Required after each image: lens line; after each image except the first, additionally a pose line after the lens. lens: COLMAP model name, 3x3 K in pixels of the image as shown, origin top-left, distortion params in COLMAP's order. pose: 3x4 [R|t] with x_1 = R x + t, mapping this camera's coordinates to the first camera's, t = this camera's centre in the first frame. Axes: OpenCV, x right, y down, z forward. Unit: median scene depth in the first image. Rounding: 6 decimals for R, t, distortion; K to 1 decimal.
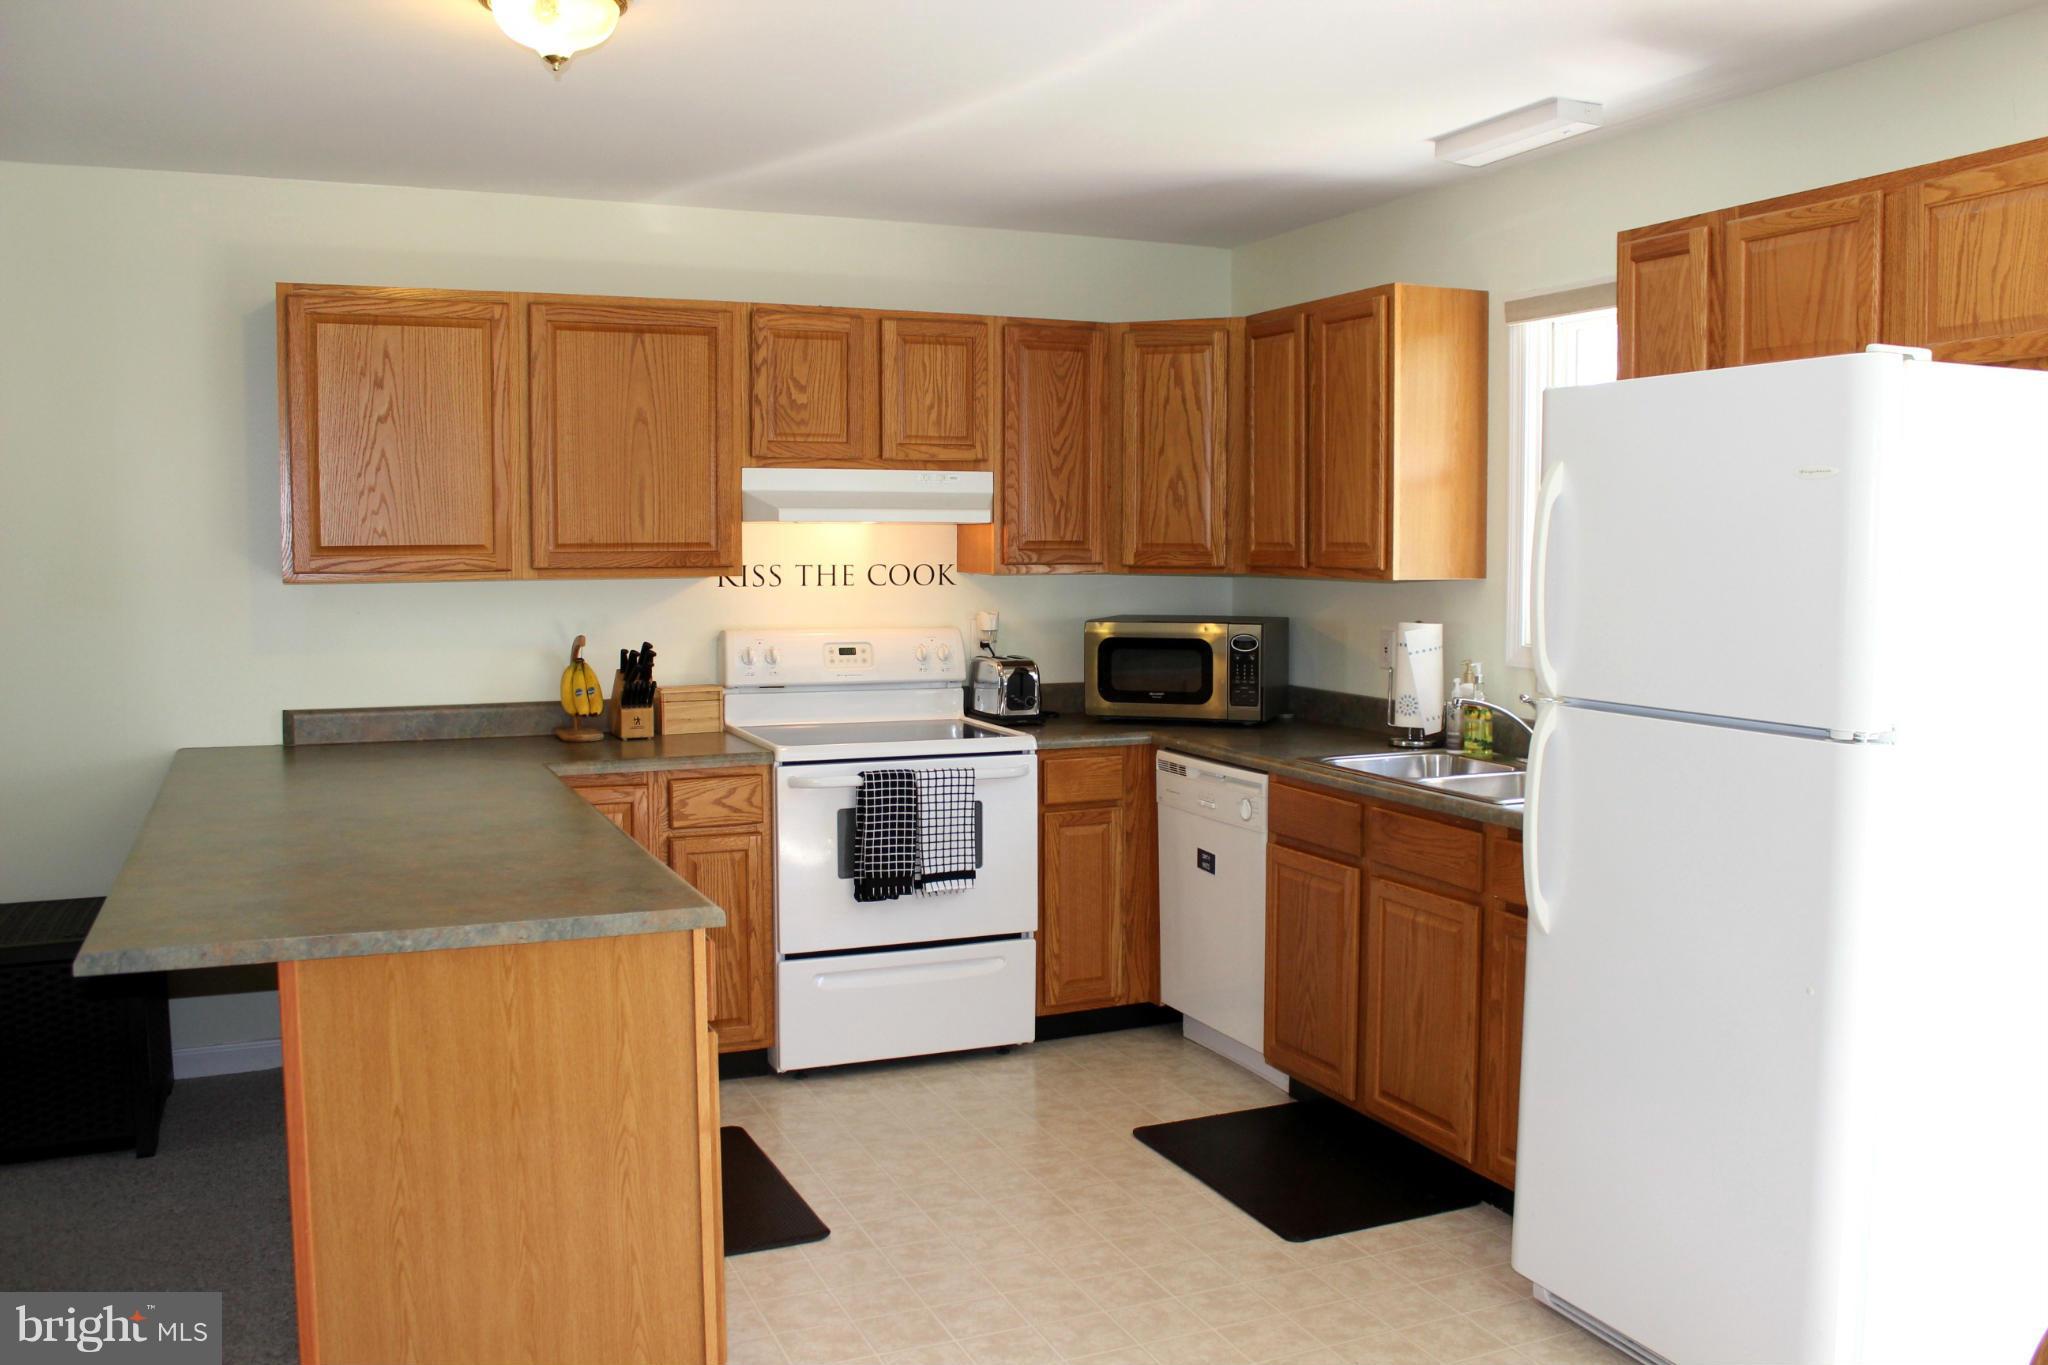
lens RADIAL K [[1711.9, 0, 1024.0], [0, 1711.9, 682.5], [0, 0, 1]] dist [-0.168069, 0.154218]
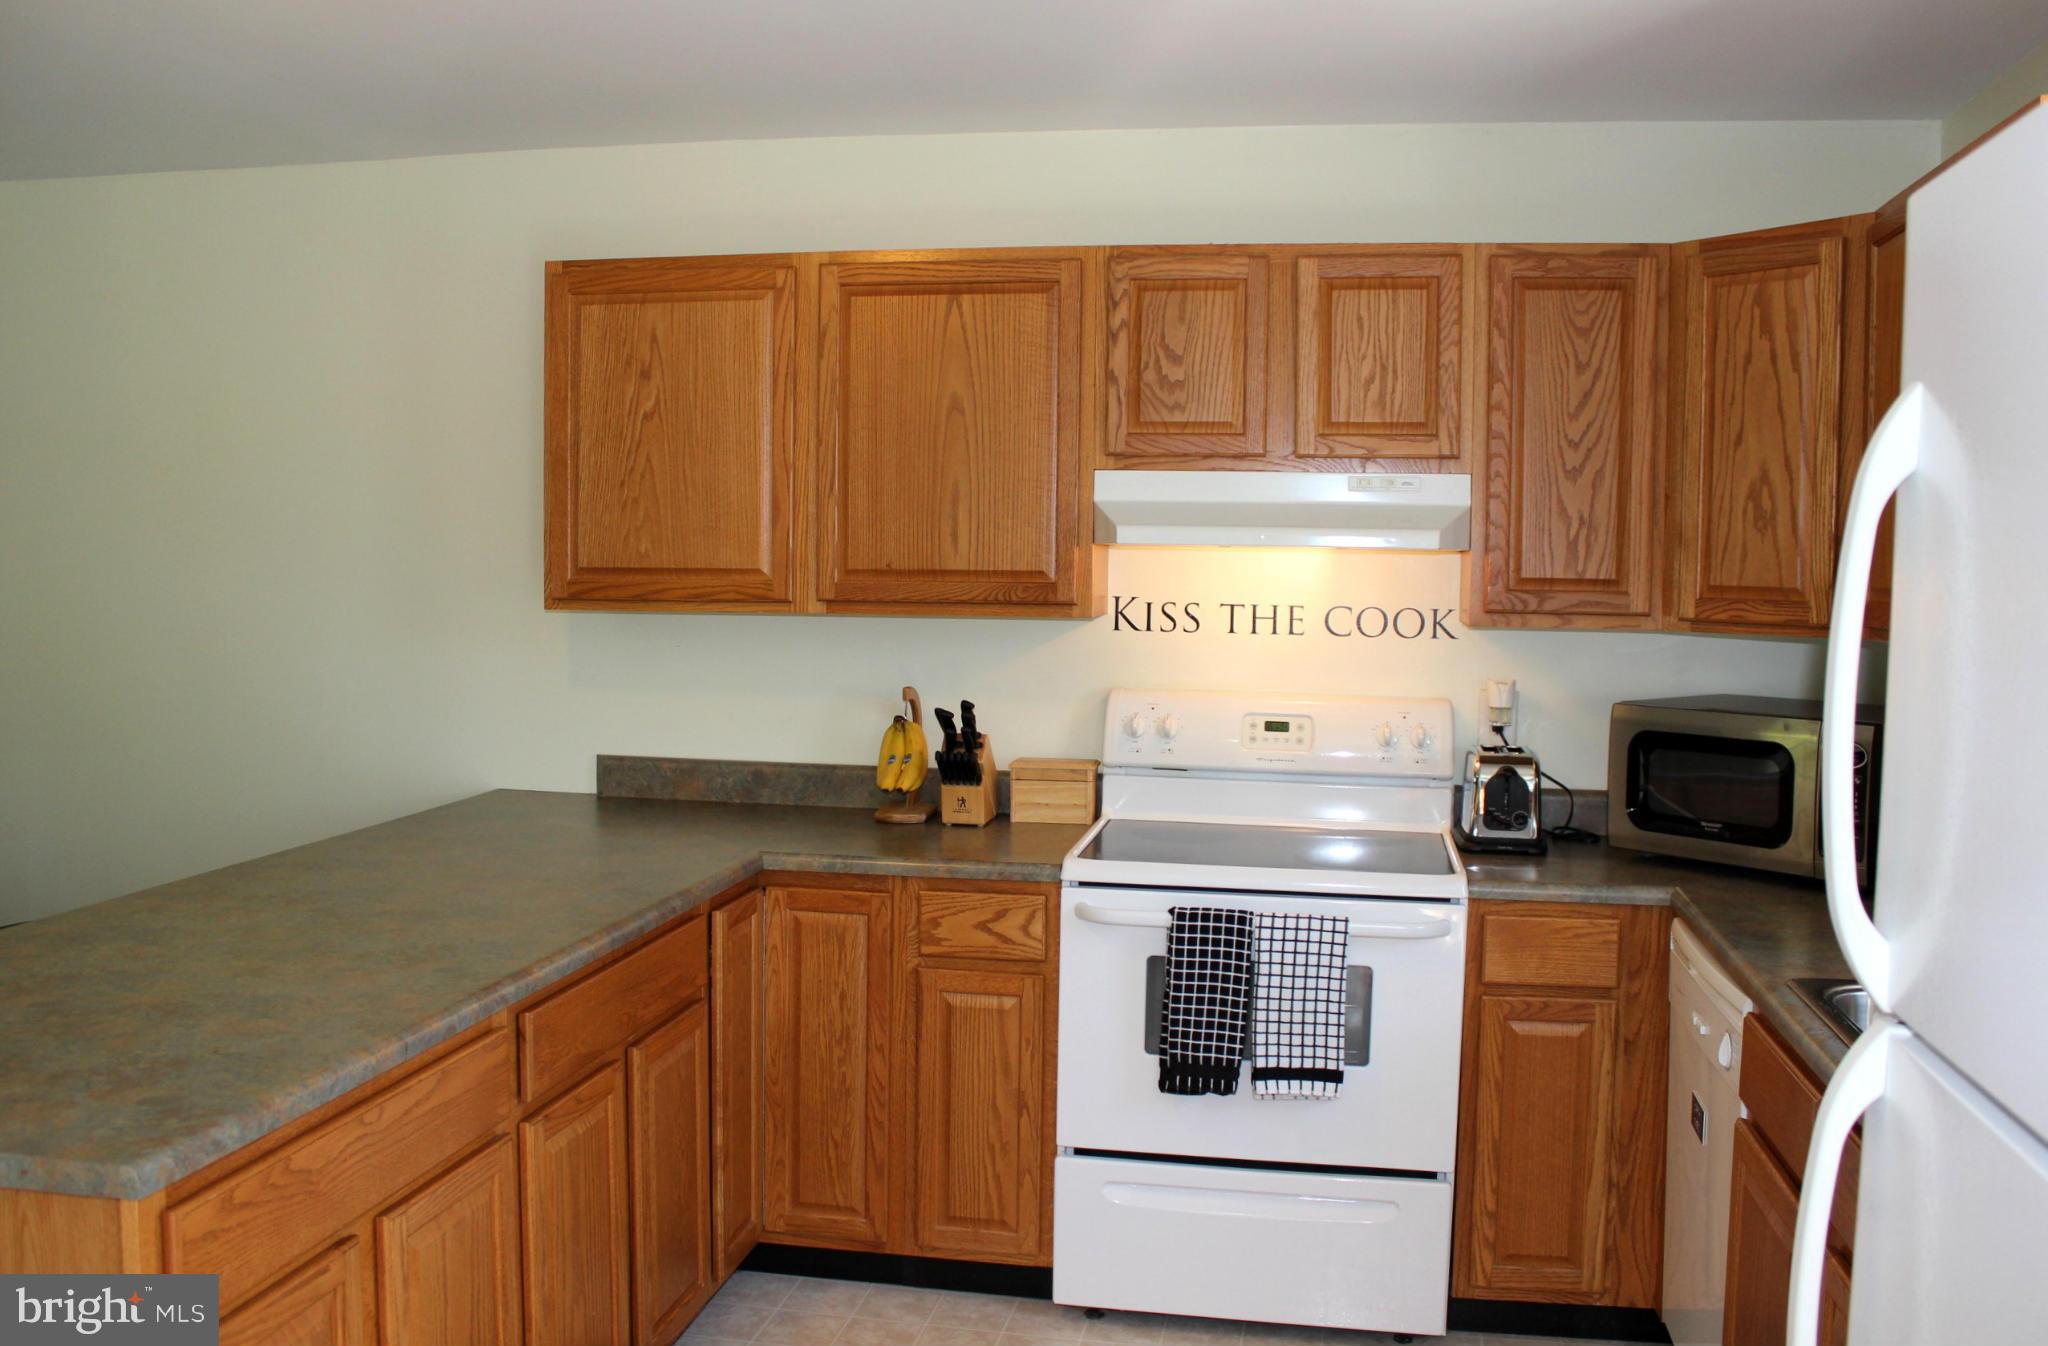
lens RADIAL K [[1732.3, 0, 1024.0], [0, 1732.3, 673.0], [0, 0, 1]] dist [-0.176884, 0.165587]
pose [[0.827037, 0.046818, -0.560195, 0.231516], [-0.058502, 0.998283, -0.002938, -0.035183], [0.559096, 0.035202, 0.828355, 0.369461]]
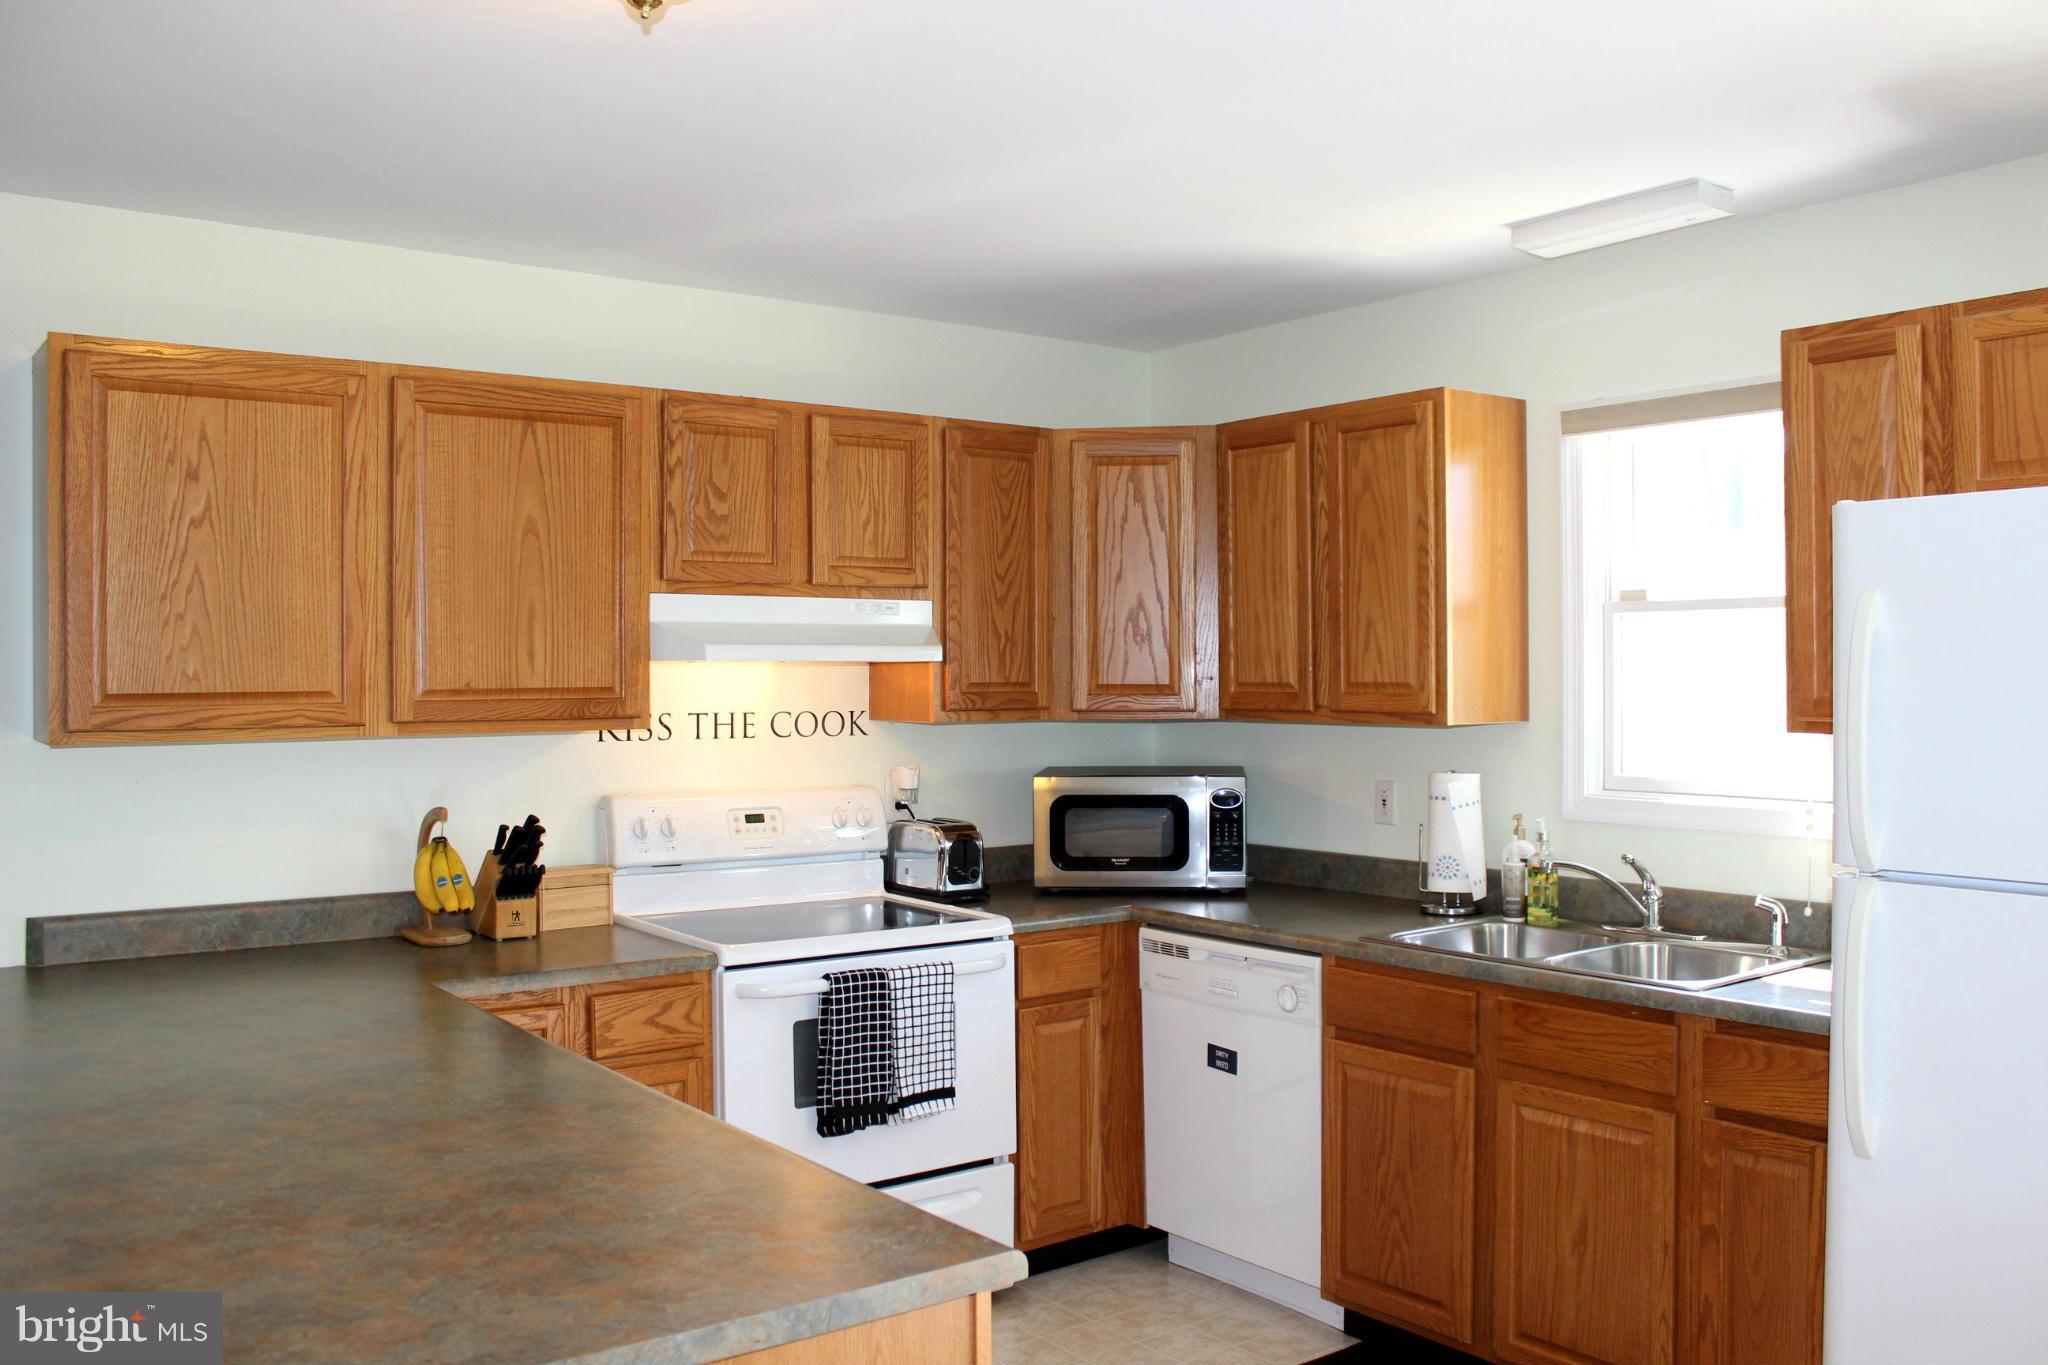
lens RADIAL K [[1711.9, 0, 1024.0], [0, 1711.9, 682.5], [0, 0, 1]] dist [-0.168069, 0.154218]
pose [[0.972653, -0.006491, 0.232173, -0.180951], [0.024211, 0.996997, -0.073554, -0.021830], [-0.230998, 0.077164, 0.969889, 0.190023]]
